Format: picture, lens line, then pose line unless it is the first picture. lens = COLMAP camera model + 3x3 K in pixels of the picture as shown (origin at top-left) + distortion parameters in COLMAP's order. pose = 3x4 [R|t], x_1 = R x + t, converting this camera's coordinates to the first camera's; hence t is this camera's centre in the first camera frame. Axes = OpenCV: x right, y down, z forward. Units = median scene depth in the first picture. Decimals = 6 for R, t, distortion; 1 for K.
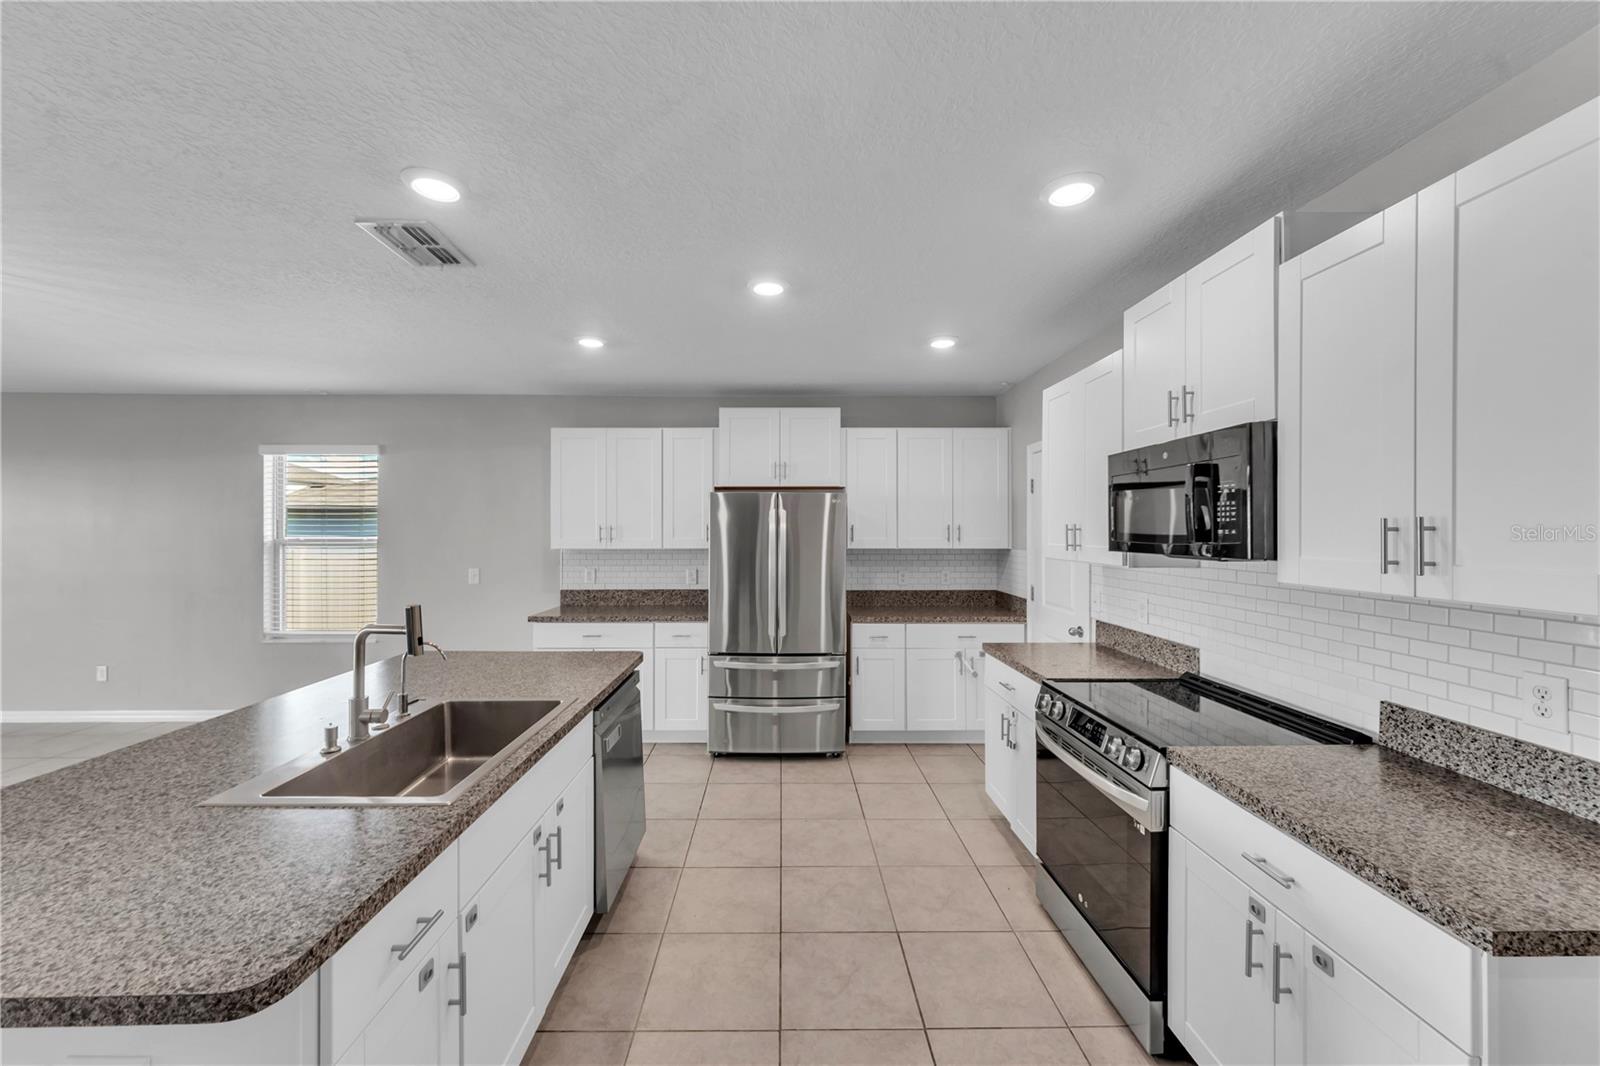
lens RADIAL K [[601.7, 0, 793.6], [0, 601.7, 523.9], [0, 0, 1]] dist [0.006120, -0.001073]
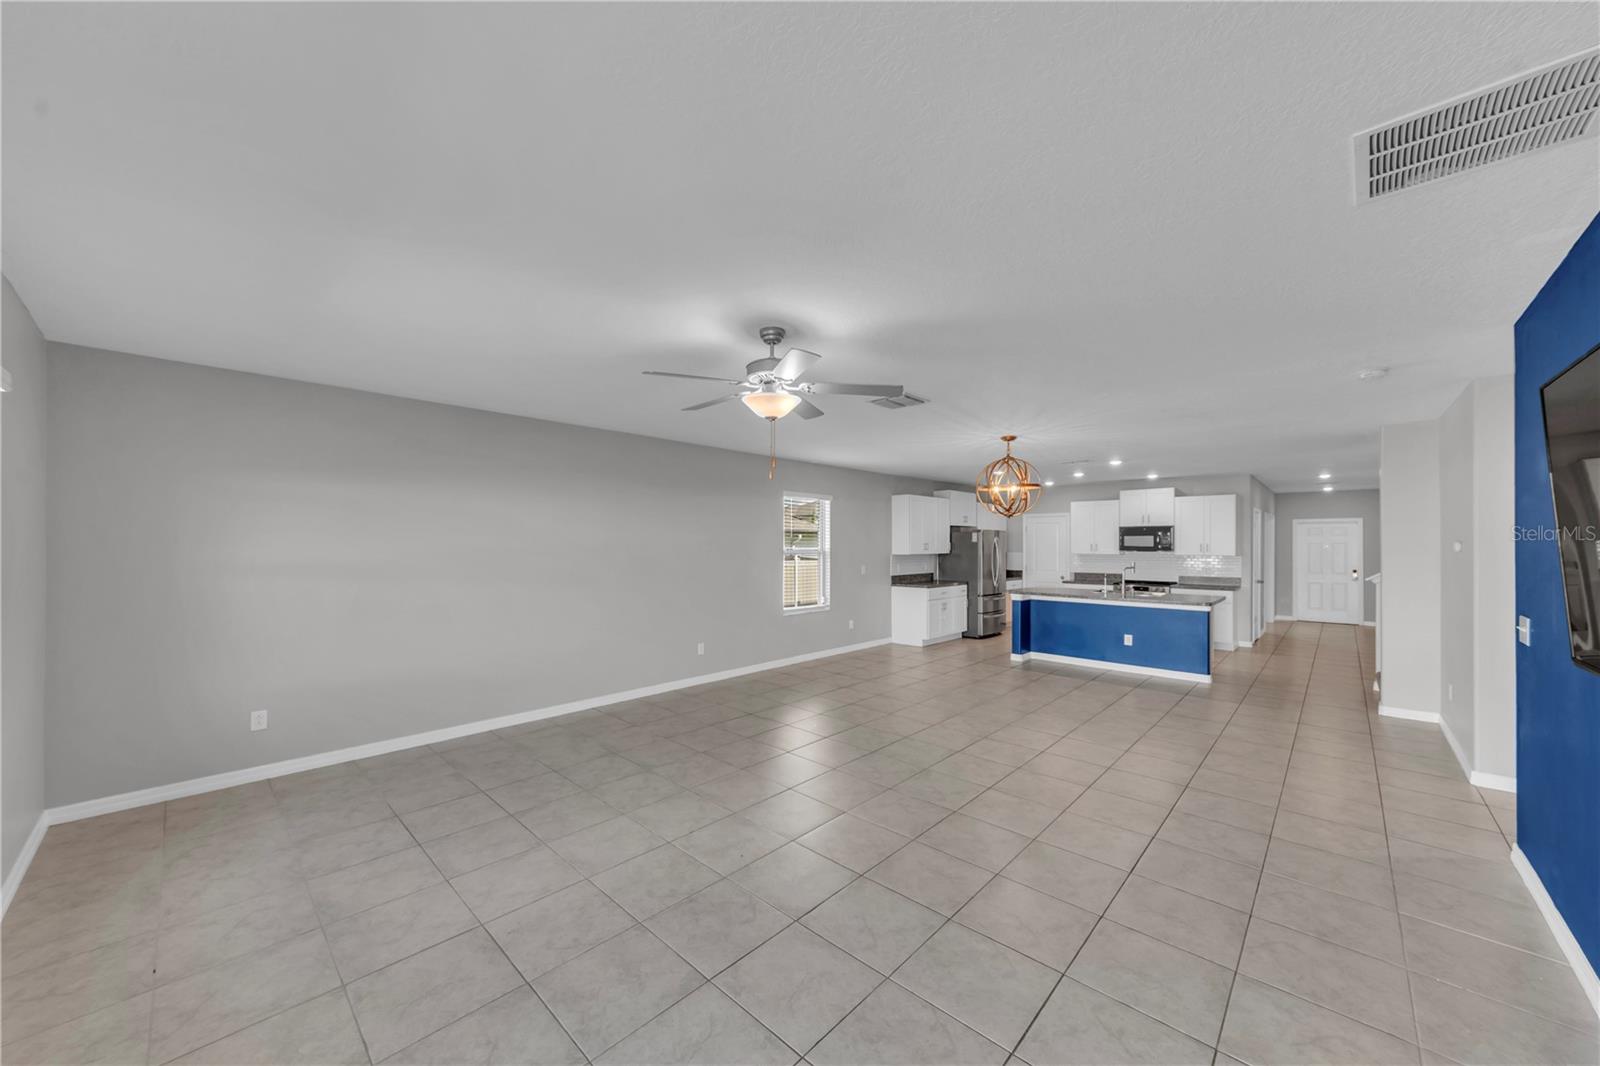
lens RADIAL K [[563.0, 0, 822.3], [0, 563.0, 540.3], [0, 0, 1]] dist [0.005588, -0.000549]
pose [[0.688342, 0.006458, 0.725358, -2.446677], [-0.009791, 0.999952, 0.000389, -0.003495], [-0.725320, -0.007370, 0.688372, -0.098737]]
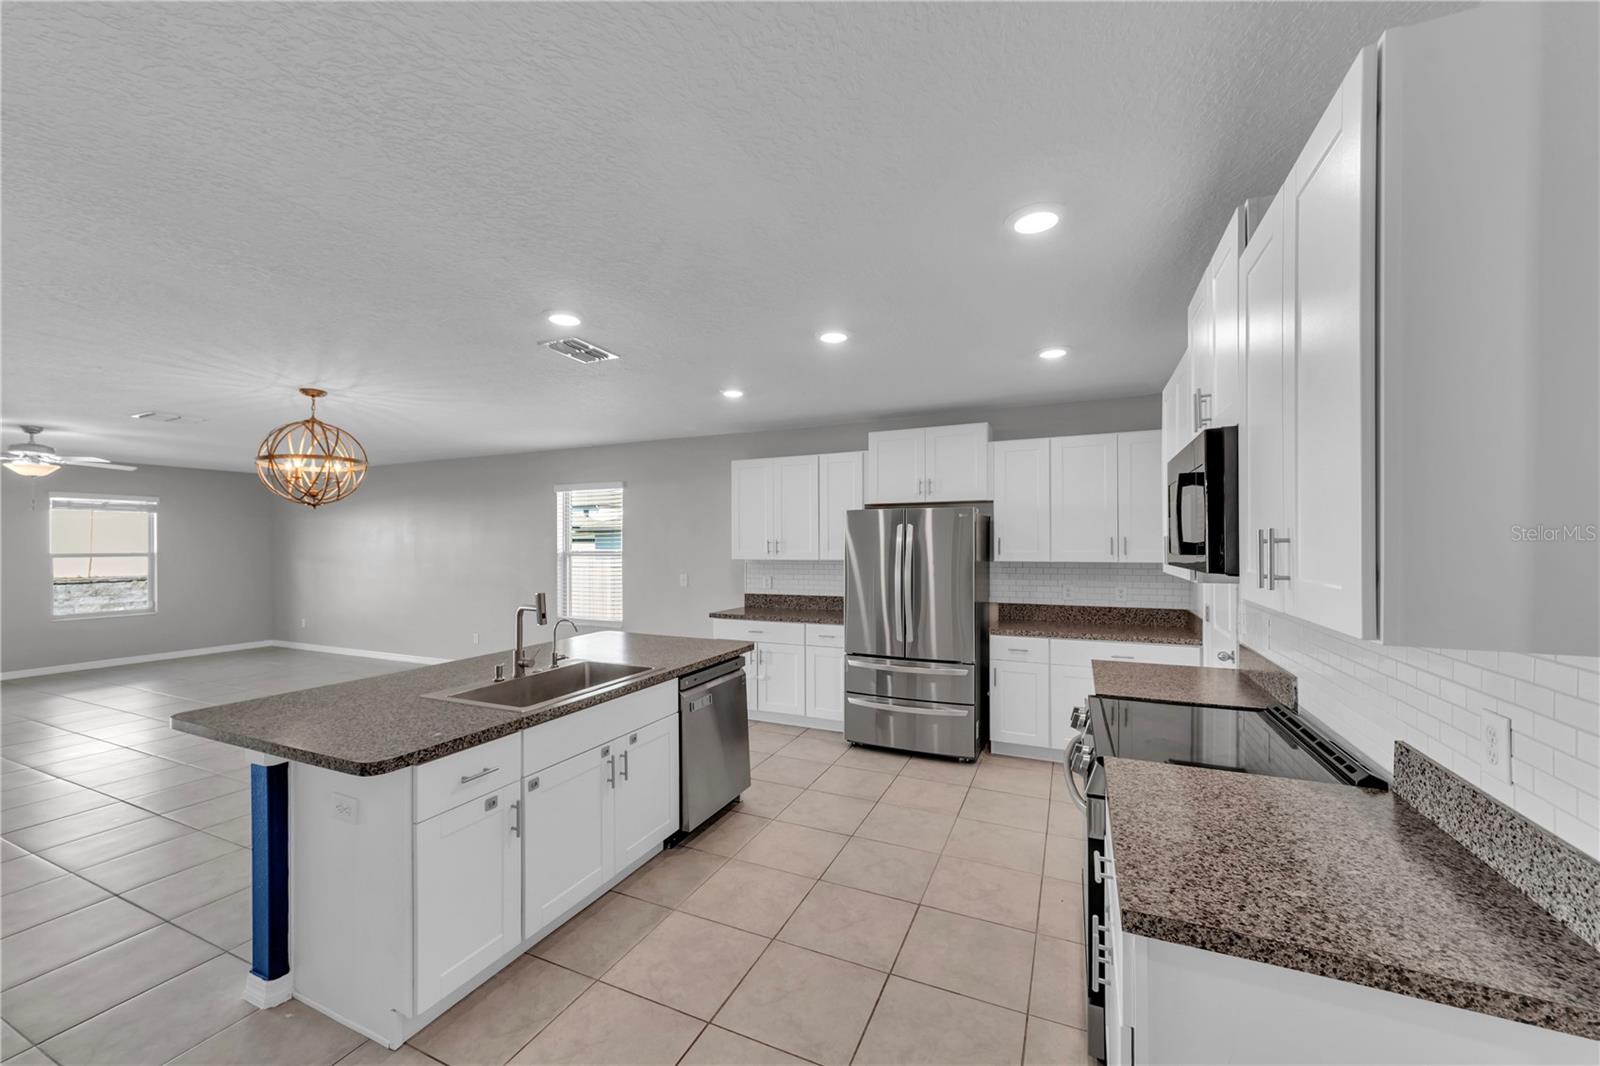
lens RADIAL K [[601.7, 0, 814.3], [0, 601.7, 535.5], [0, 0, 1]] dist [0.006120, -0.001073]
pose [[0.912884, -0.009361, -0.408112, 0.272422], [0.008479, 0.999956, -0.003972, -0.001003], [0.408131, 0.000166, 0.912923, -0.056743]]
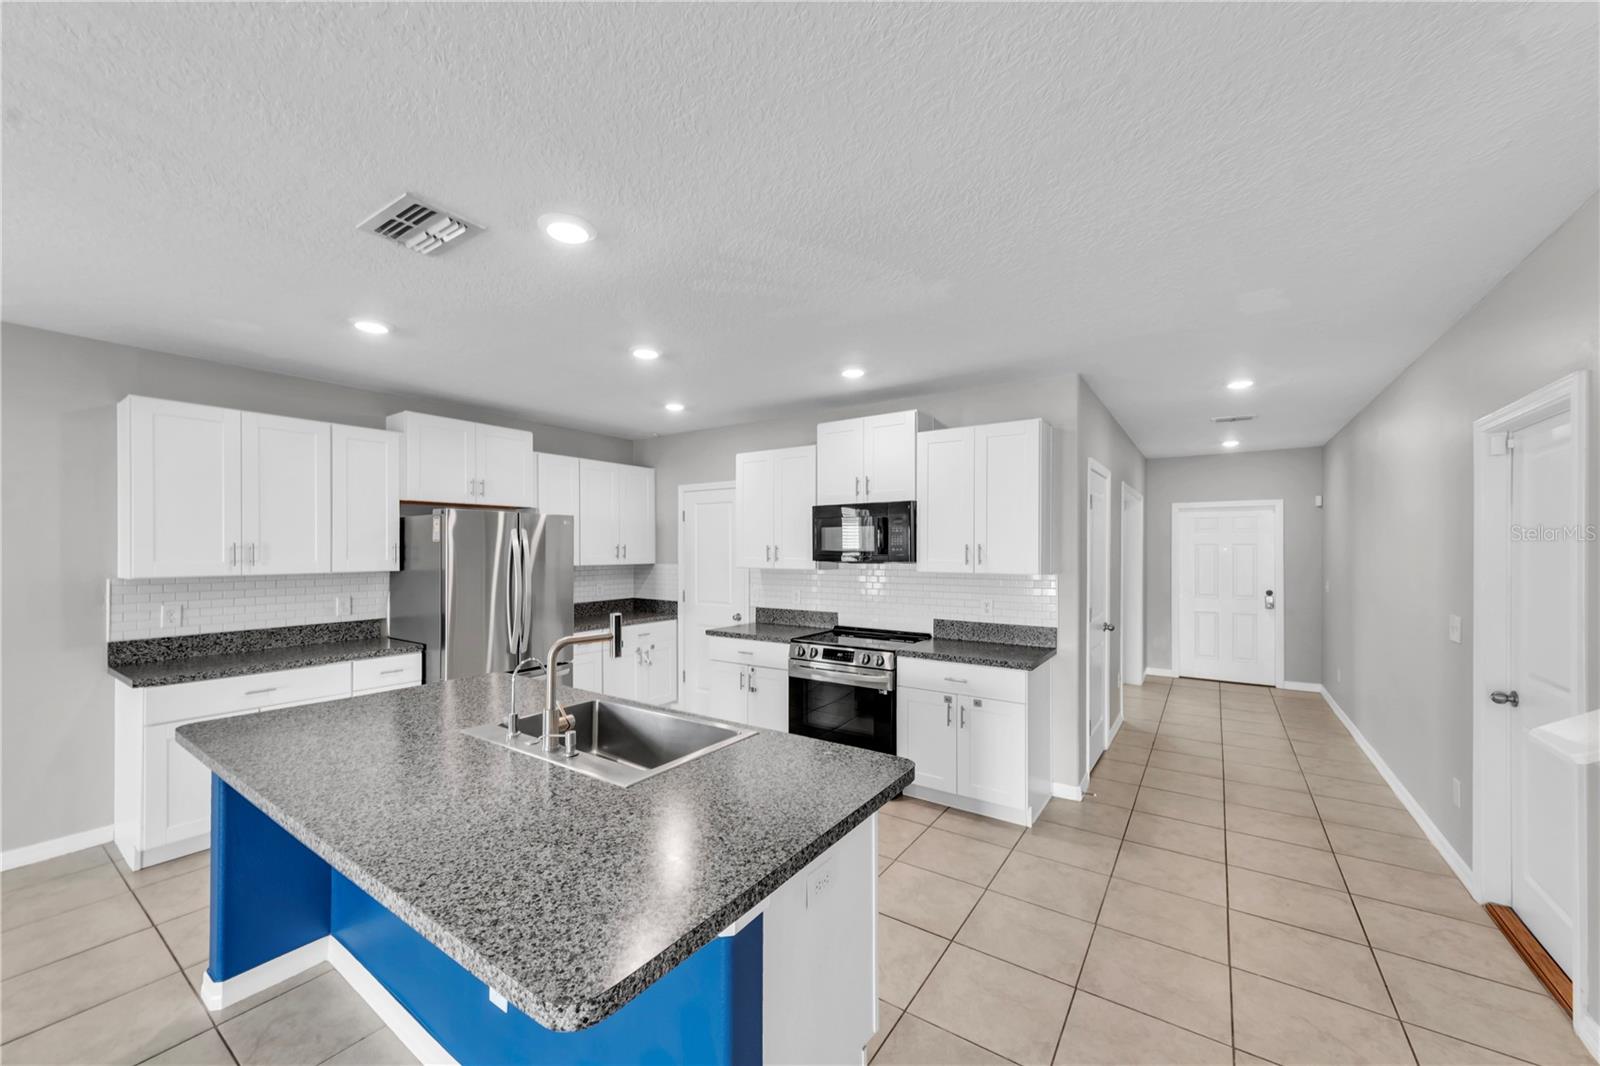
lens RADIAL K [[601.7, 0, 792.1], [0, 601.7, 547.6], [0, 0, 1]] dist [0.006120, -0.001073]
pose [[0.584696, 0.000460, 0.811252, -0.631773], [-0.006725, 0.999968, 0.004280, -0.000423], [-0.811224, -0.007958, 0.584681, 0.024987]]
